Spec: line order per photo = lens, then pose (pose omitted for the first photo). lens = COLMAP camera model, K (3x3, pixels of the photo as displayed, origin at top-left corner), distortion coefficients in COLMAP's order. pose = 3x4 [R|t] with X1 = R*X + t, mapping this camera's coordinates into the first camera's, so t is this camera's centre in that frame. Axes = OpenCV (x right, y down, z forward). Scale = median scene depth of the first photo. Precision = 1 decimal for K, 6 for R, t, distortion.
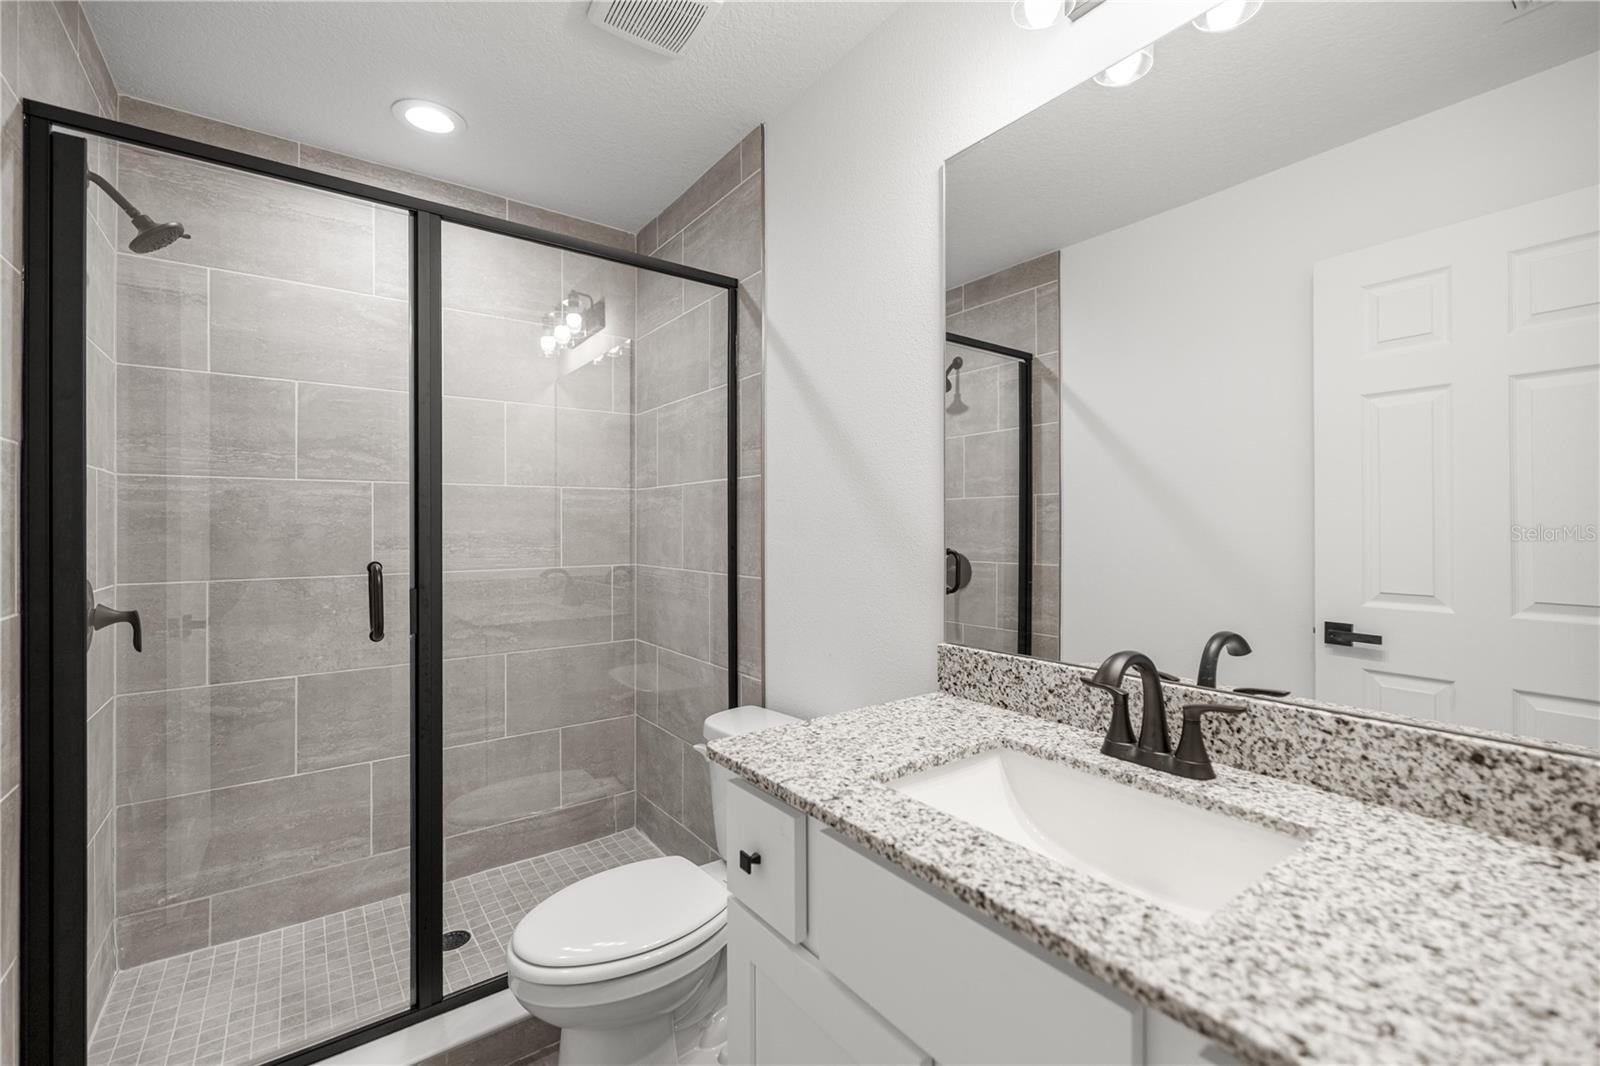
lens RADIAL K [[668.3, 0, 807.4], [0, 668.3, 532.3], [0, 0, 1]] dist [0.001508, -0.000233]
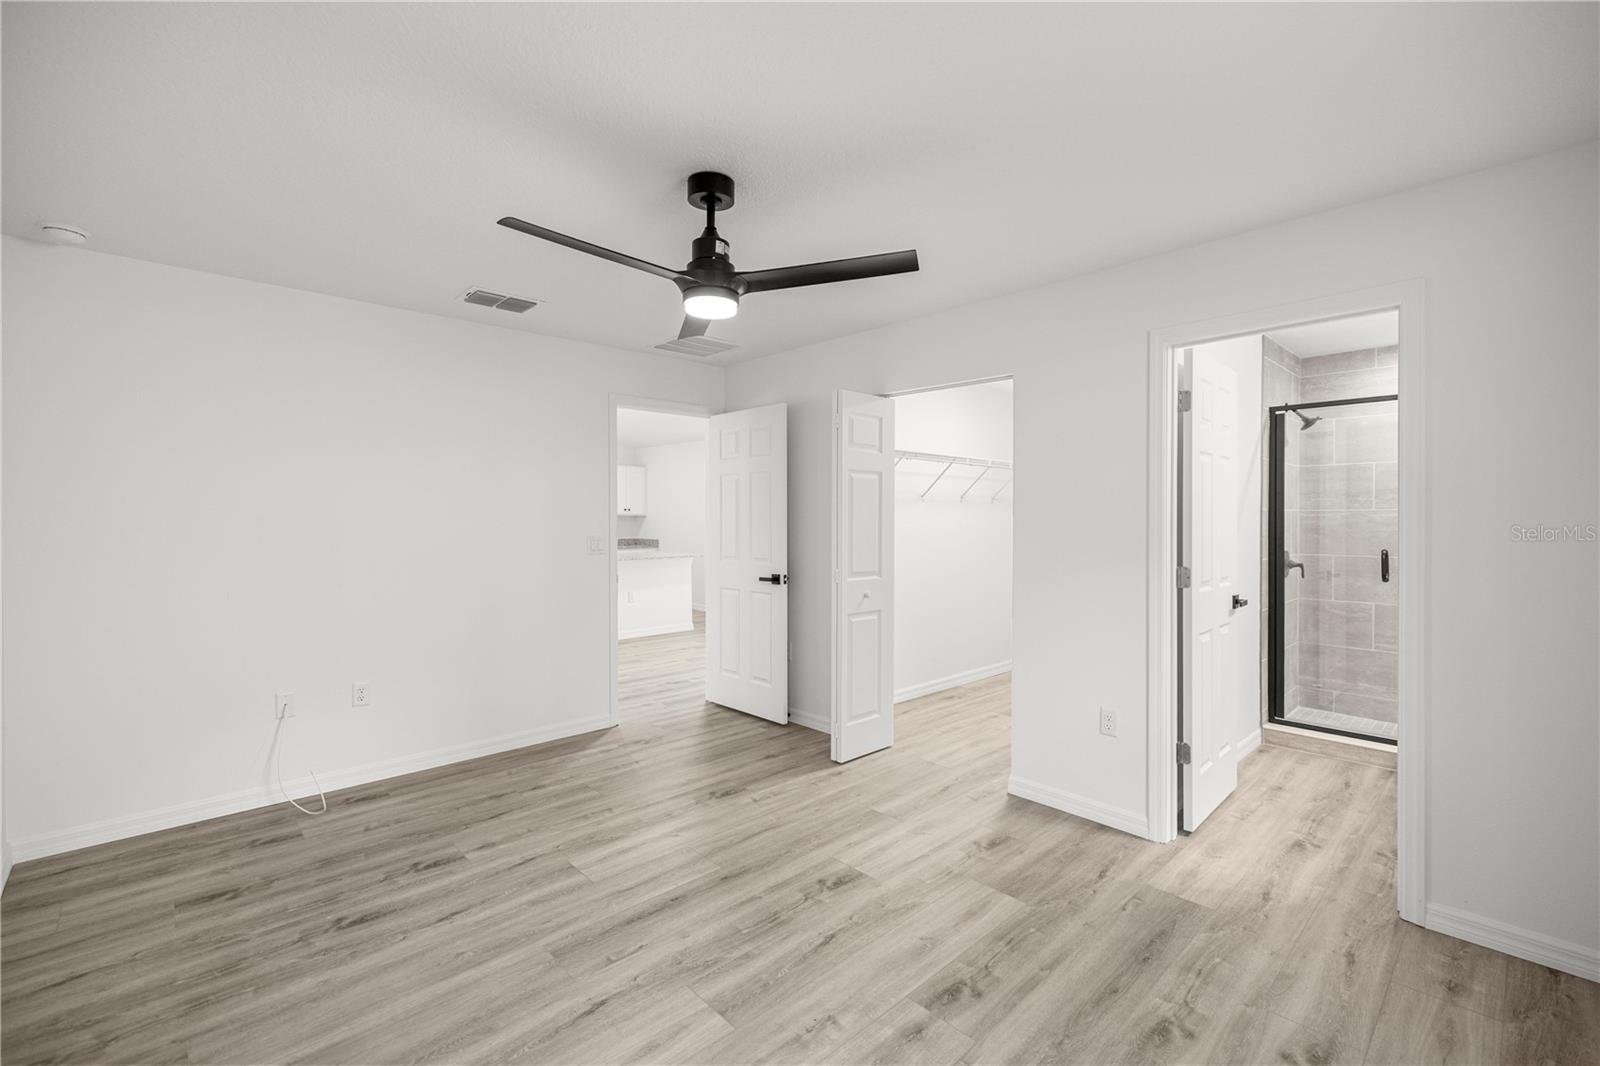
lens RADIAL K [[668.3, 0, 807.9], [0, 668.3, 531.9], [0, 0, 1]] dist [0.001508, -0.000233]
pose [[0.088153, 0.003524, -0.996101, 1.312222], [0.001334, 0.999992, 0.003656, -0.021884], [0.996106, -0.001651, 0.088147, -1.069512]]
